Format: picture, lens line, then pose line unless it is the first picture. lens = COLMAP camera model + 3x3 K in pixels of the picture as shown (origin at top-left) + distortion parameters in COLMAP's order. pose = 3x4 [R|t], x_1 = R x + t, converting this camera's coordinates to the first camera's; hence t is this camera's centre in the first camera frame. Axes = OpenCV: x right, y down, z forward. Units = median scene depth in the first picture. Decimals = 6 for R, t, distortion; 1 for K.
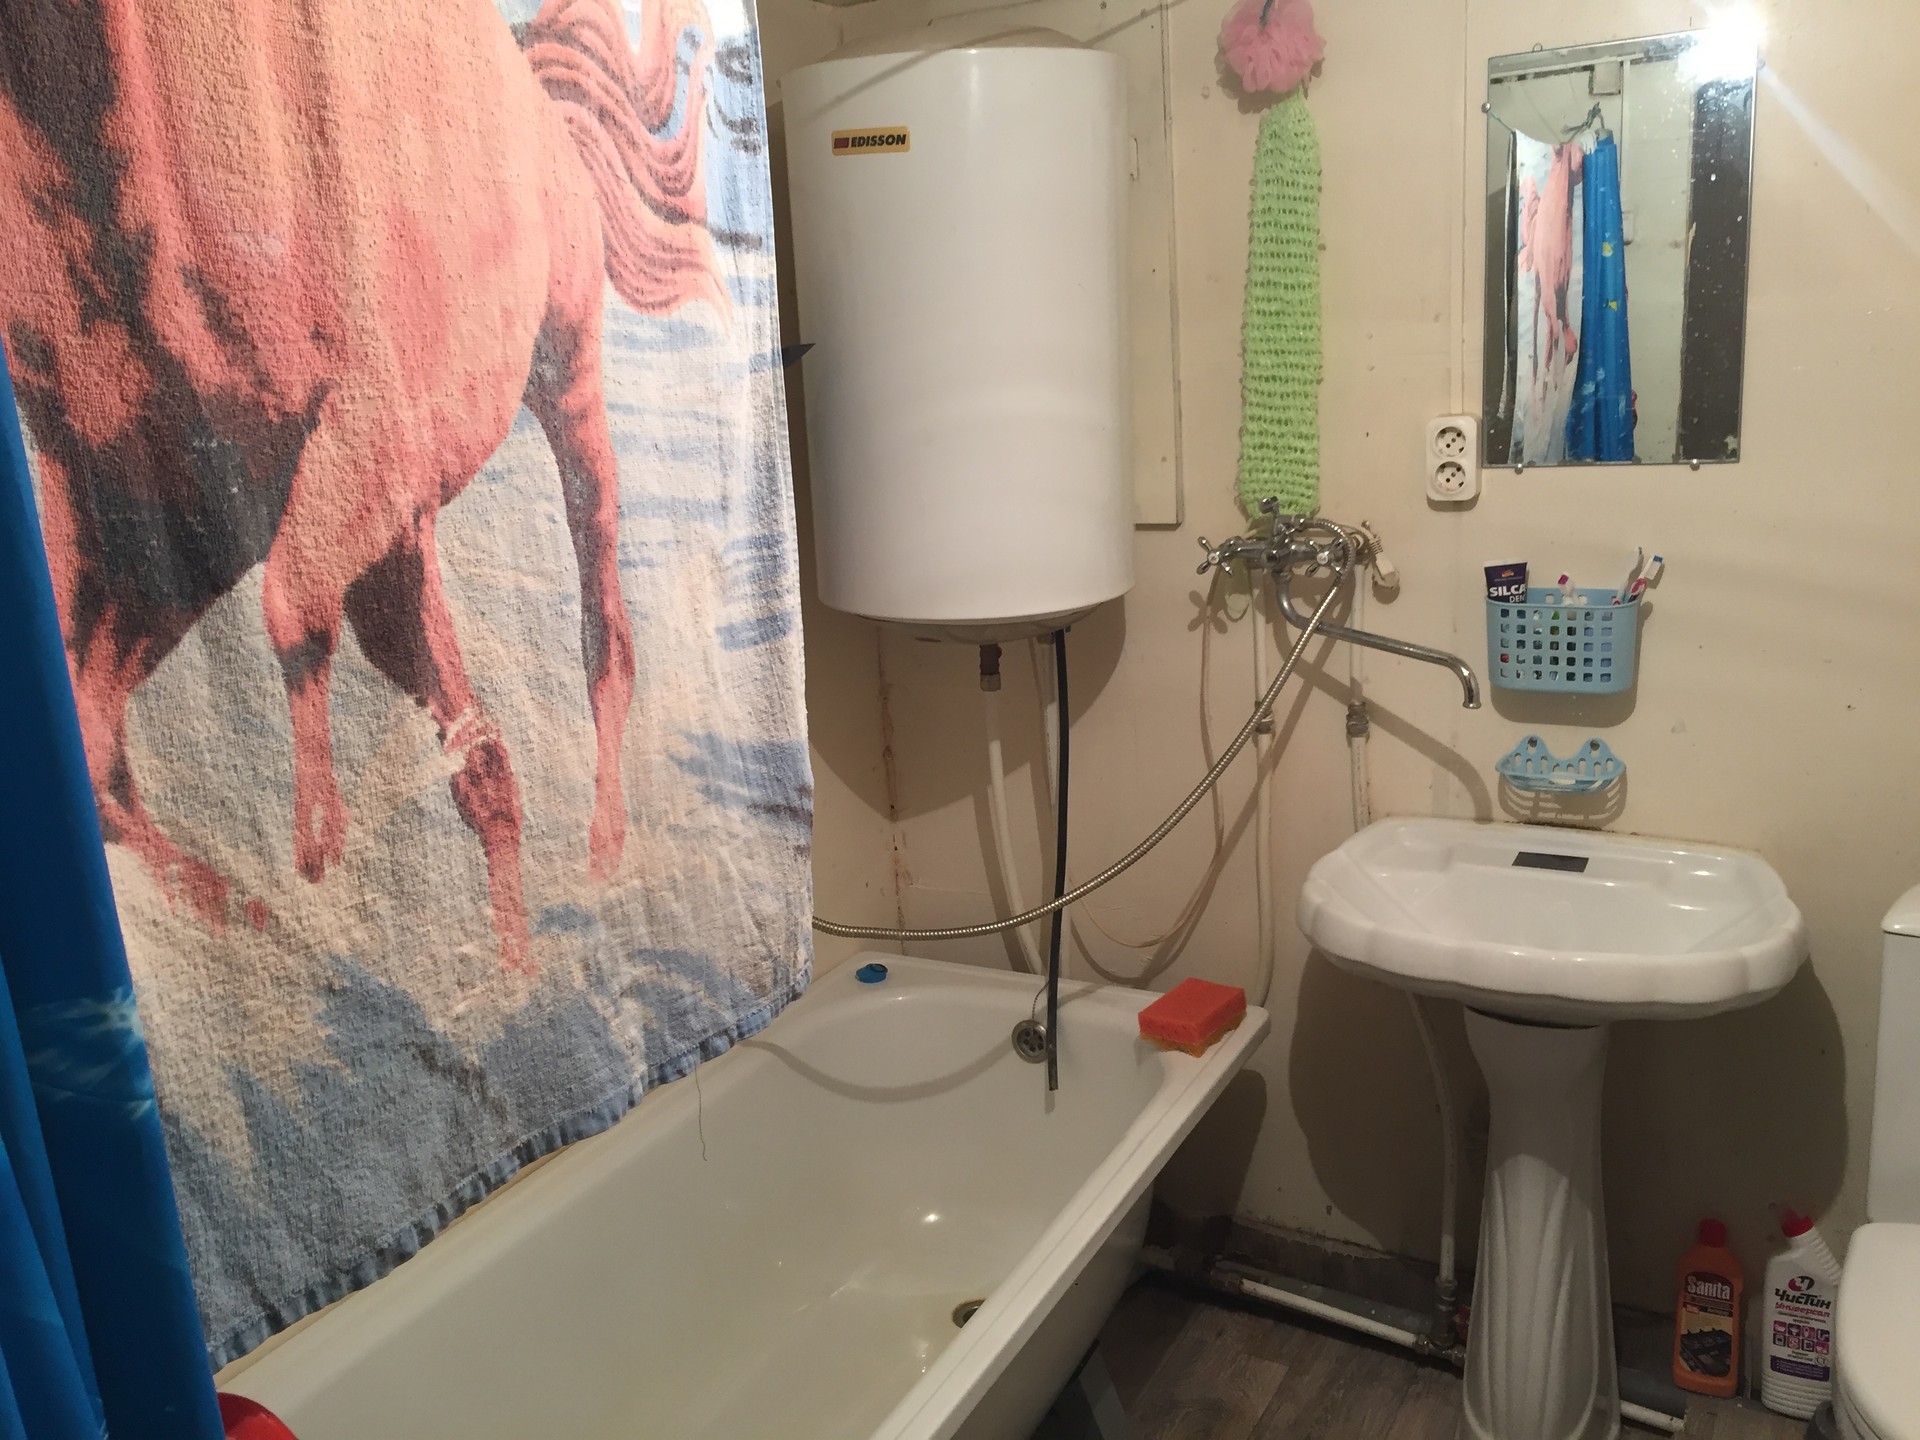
lens RADIAL K [[1664.3, 0, 960.0], [0, 1664.3, 720.0], [0, 0, 1]] dist [0.100799, -0.122047]
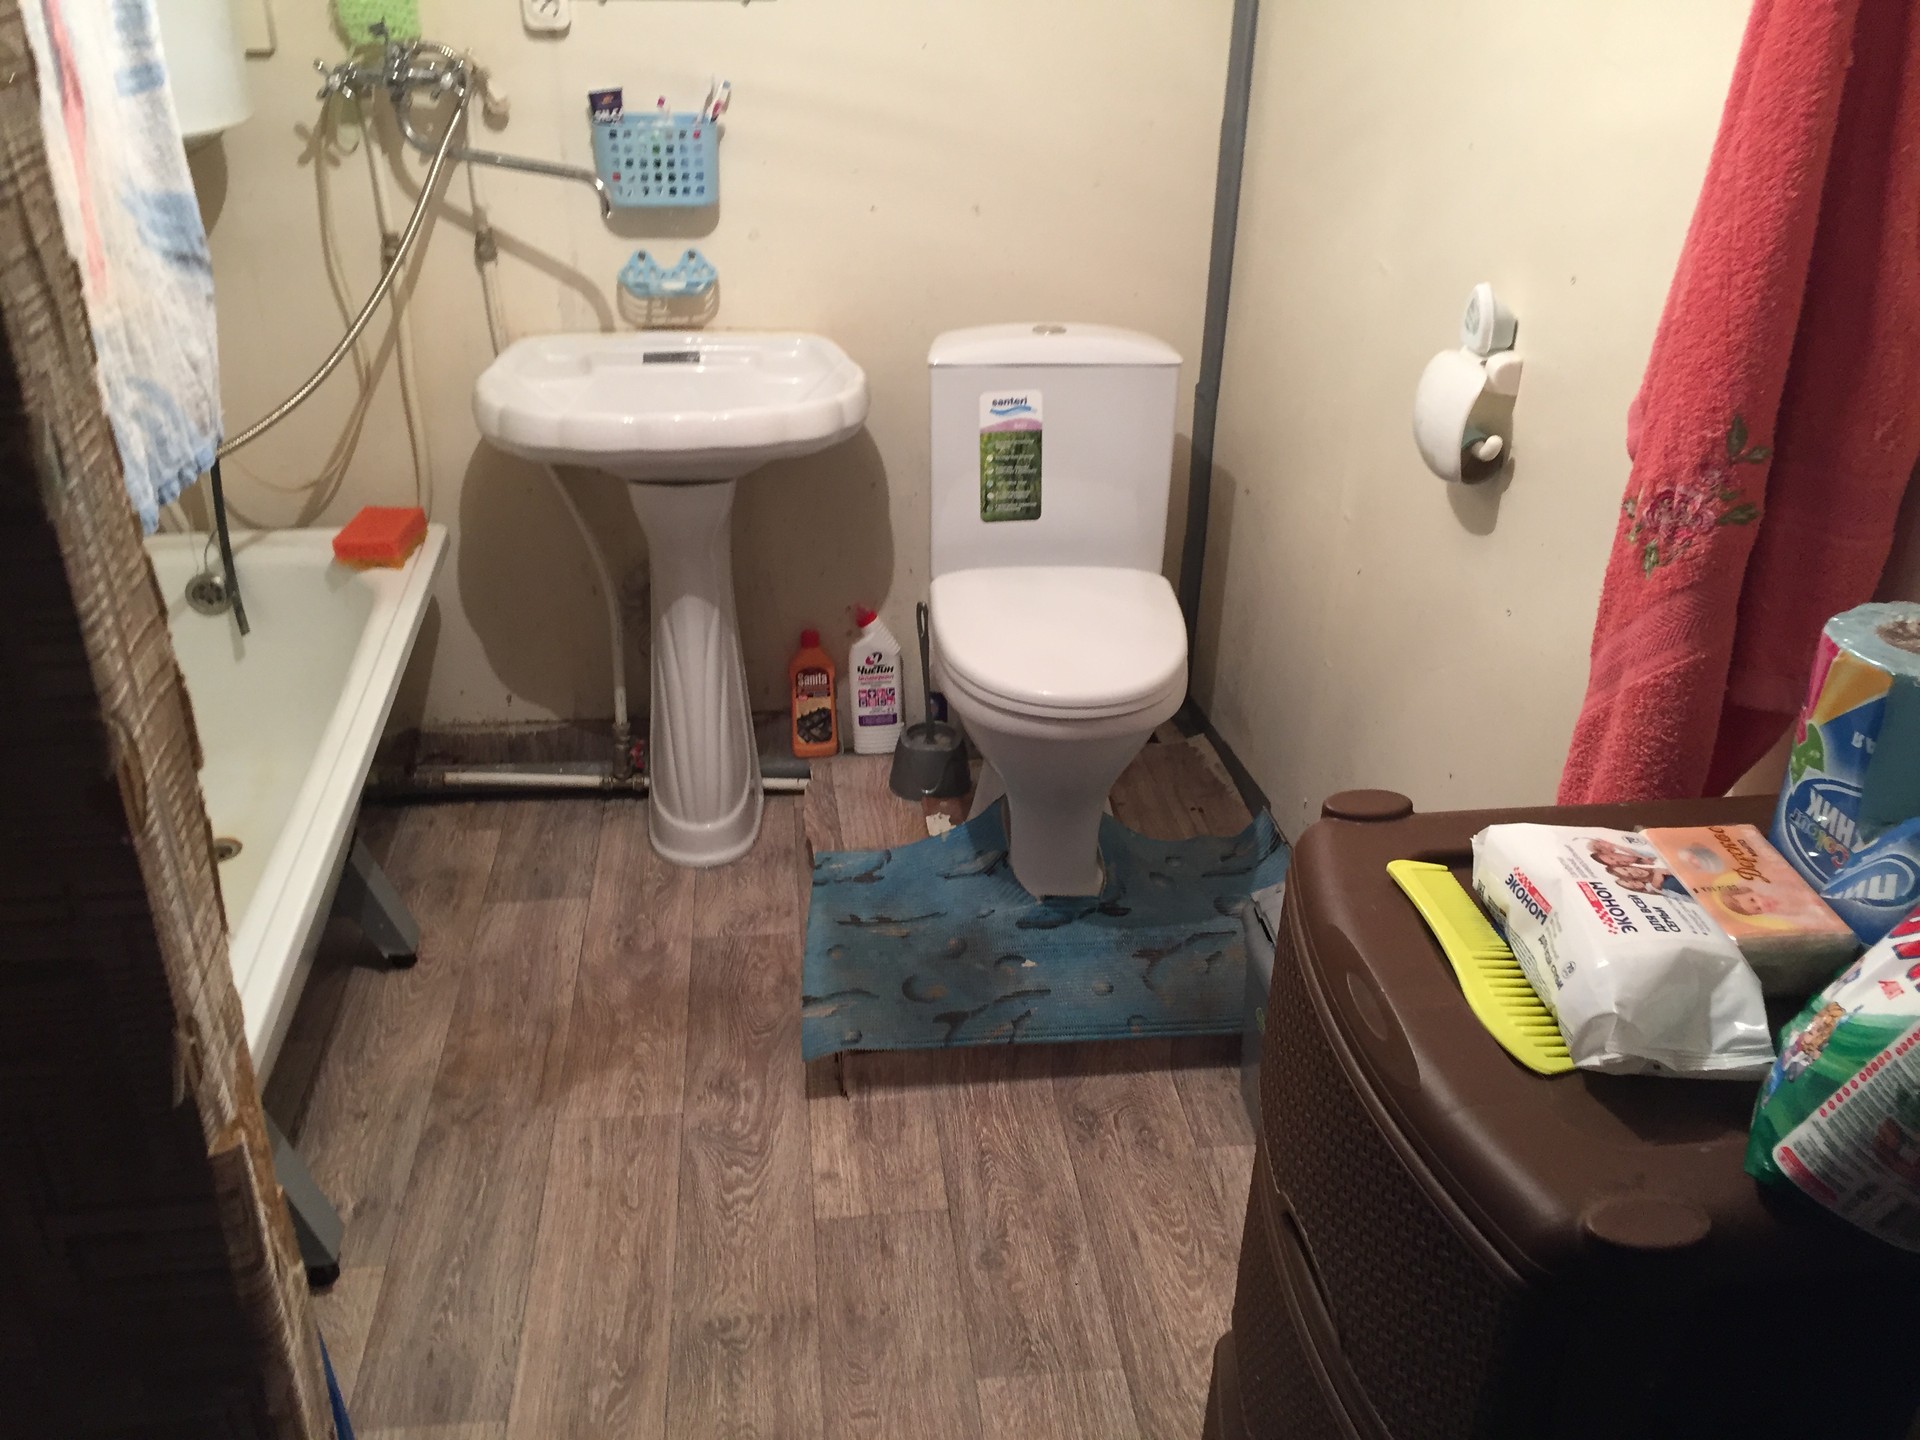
lens RADIAL K [[1664.3, 0, 960.0], [0, 1664.3, 720.0], [0, 0, 1]] dist [0.100799, -0.122047]
pose [[0.805109, -0.204774, 0.556657, -0.197313], [0.080386, 0.967525, 0.239654, 0.062756], [-0.587654, -0.148200, 0.795424, -0.108225]]
